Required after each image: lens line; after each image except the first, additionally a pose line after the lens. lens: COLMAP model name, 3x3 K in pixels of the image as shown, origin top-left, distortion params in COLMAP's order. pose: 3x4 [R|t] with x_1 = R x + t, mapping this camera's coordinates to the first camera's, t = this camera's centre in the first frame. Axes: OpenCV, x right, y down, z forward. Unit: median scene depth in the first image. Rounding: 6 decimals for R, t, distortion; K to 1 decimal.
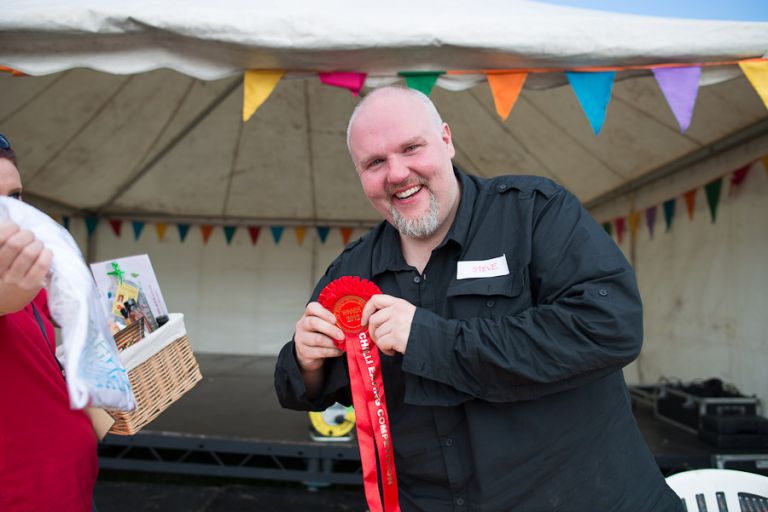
lens RADIAL K [[620.9, 0, 384.7], [0, 620.9, 255.4], [0, 0, 1]] dist [-0.067098, 0.039122]
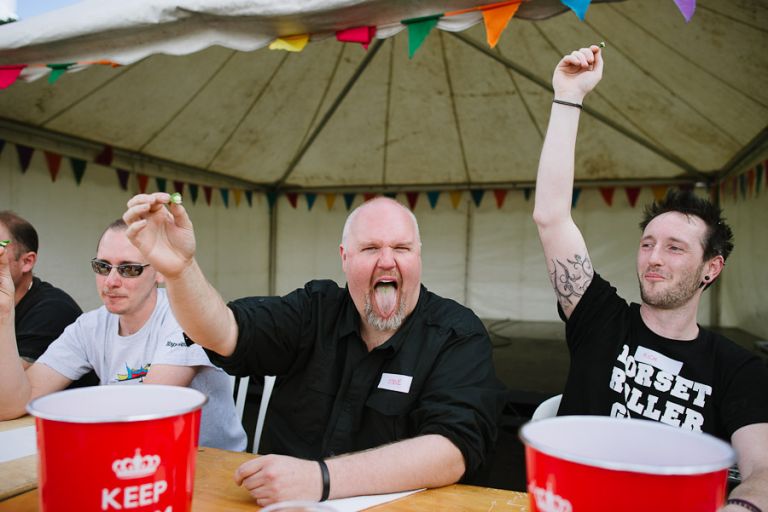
lens RADIAL K [[620.9, 0, 384.1], [0, 620.9, 256.7], [0, 0, 1]] dist [-0.067098, 0.039122]
pose [[0.939636, -0.015131, -0.341841, 0.123756], [0.029647, 0.998865, 0.037280, 0.024814], [0.340889, -0.045164, 0.939018, -0.009971]]
